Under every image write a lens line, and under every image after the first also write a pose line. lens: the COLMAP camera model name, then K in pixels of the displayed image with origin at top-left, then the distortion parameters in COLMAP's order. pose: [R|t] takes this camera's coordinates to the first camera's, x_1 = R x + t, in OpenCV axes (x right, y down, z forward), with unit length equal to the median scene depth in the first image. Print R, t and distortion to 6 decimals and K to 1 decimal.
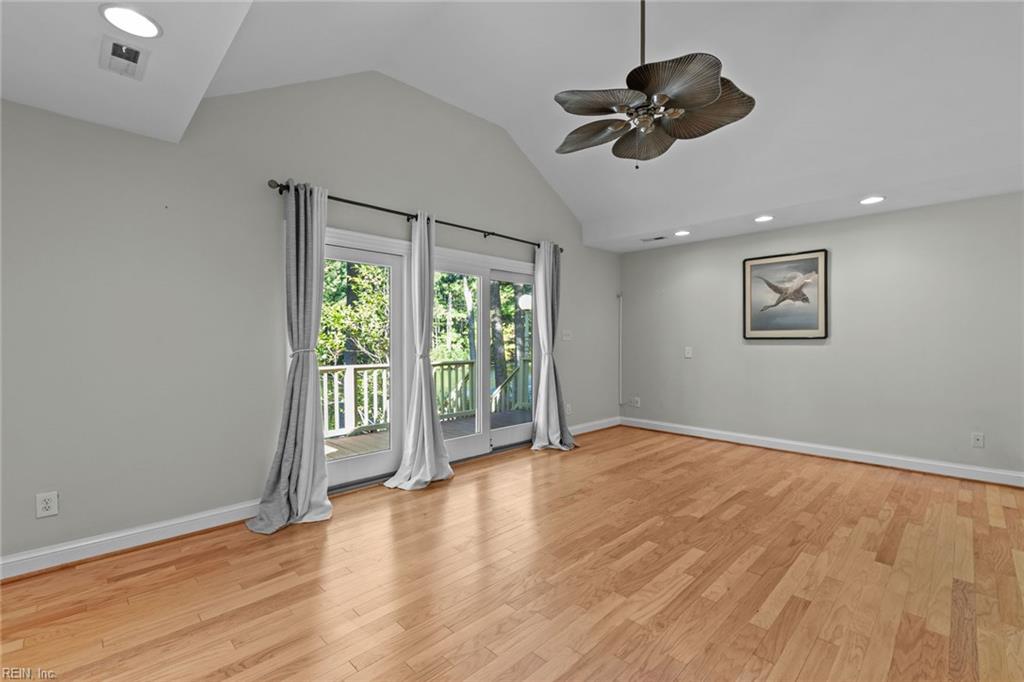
lens RADIAL K [[447.1, 0, 512.0], [0, 447.1, 341.0], [0, 0, 1]] dist [0.001322, -0.000045]
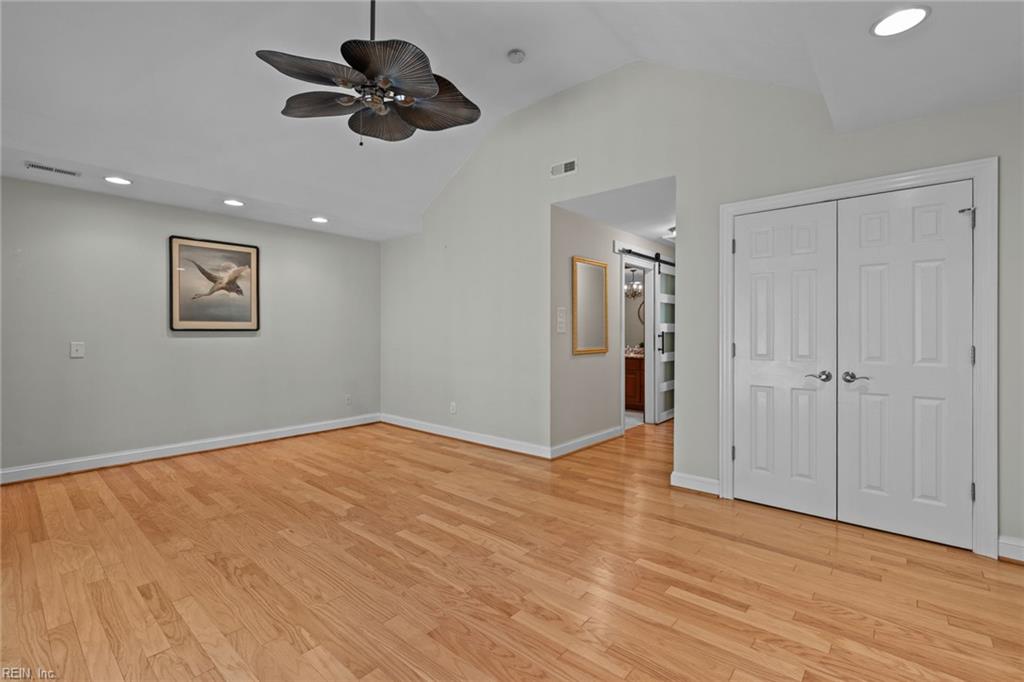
lens RADIAL K [[455.4, 0, 514.7], [0, 455.4, 332.9], [0, 0, 1]] dist [0.002684, 0.000248]
pose [[-0.075365, -0.000427, 0.997156, -0.571065], [-0.000329, 1.000000, 0.000403, -0.000995], [-0.997156, -0.000298, -0.075365, 0.633209]]
